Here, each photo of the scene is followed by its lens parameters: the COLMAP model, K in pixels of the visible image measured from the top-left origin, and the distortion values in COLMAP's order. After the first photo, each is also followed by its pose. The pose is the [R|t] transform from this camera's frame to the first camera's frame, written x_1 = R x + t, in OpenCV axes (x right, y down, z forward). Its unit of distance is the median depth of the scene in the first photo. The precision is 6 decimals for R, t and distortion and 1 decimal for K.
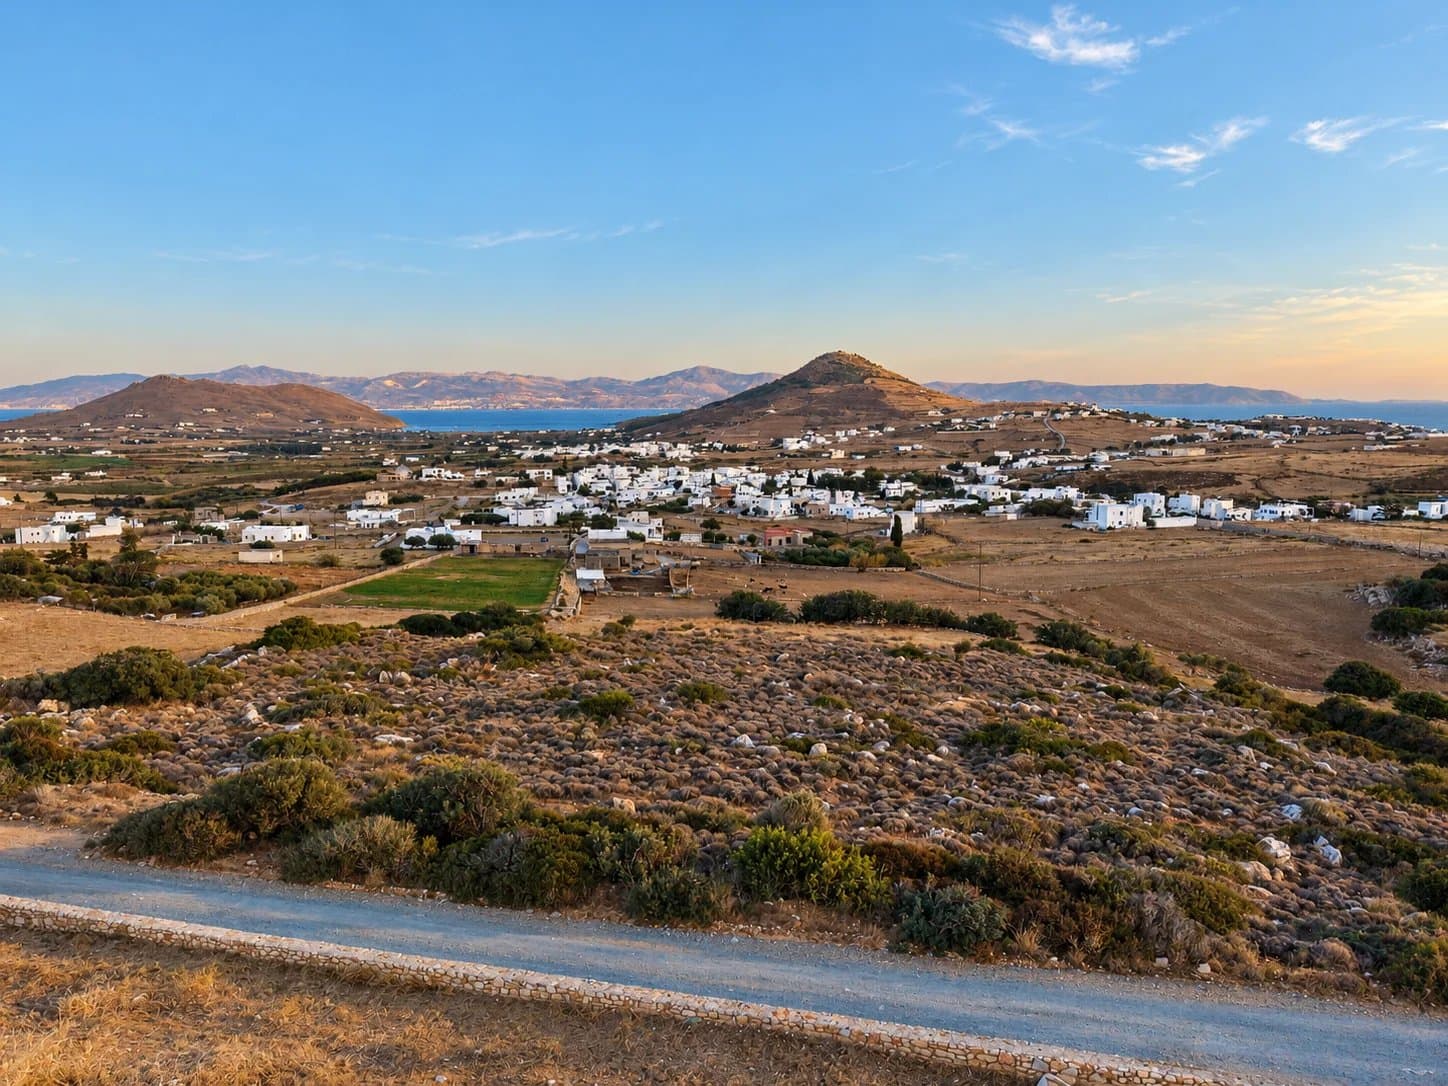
lens RADIAL K [[966.1, 0, 724.0], [0, 966.1, 543.0], [0, 0, 1]] dist [0.054243, -0.058469]
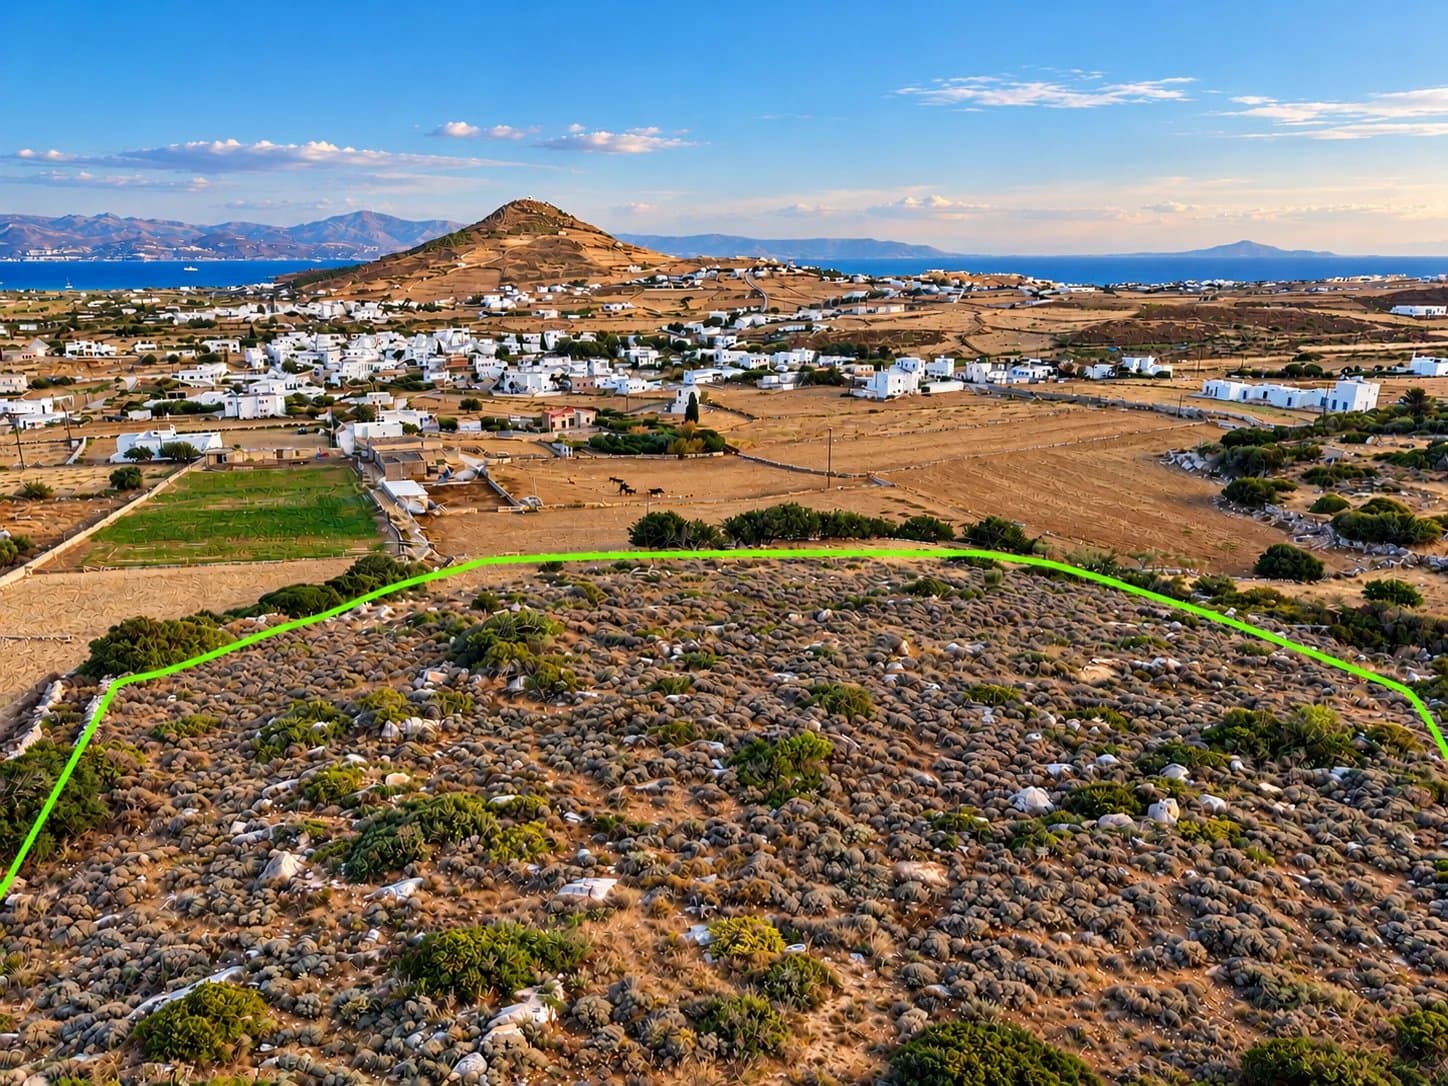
lens RADIAL K [[964.4, 0, 724.0], [0, 964.4, 543.0], [0, 0, 1]] dist [0.056661, -0.086419]
pose [[0.950860, -0.084443, 0.297884, -0.092330], [0.040566, 0.987774, 0.150521, -0.025037], [-0.306953, -0.131040, 0.942660, 0.088847]]
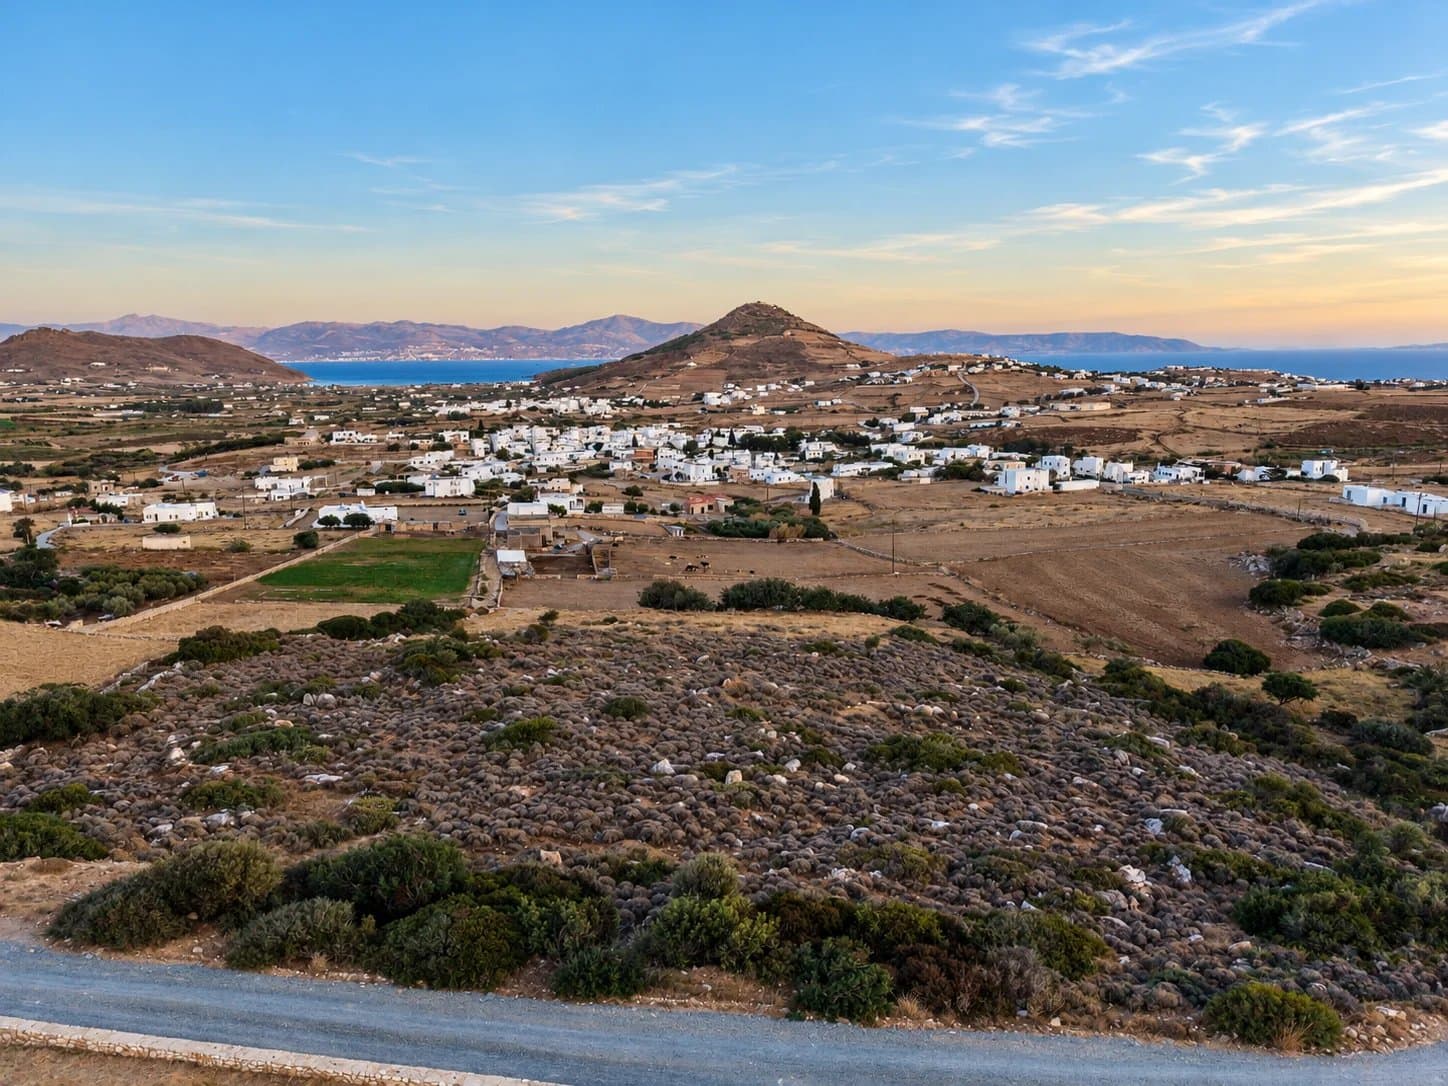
lens RADIAL K [[966.1, 0, 724.0], [0, 966.1, 543.0], [0, 0, 1]] dist [0.054243, -0.058469]
pose [[0.996718, -0.018093, 0.078904, 0.001442], [0.014146, 0.998634, 0.050298, -0.019933], [-0.079706, -0.049016, 0.995613, -0.010194]]
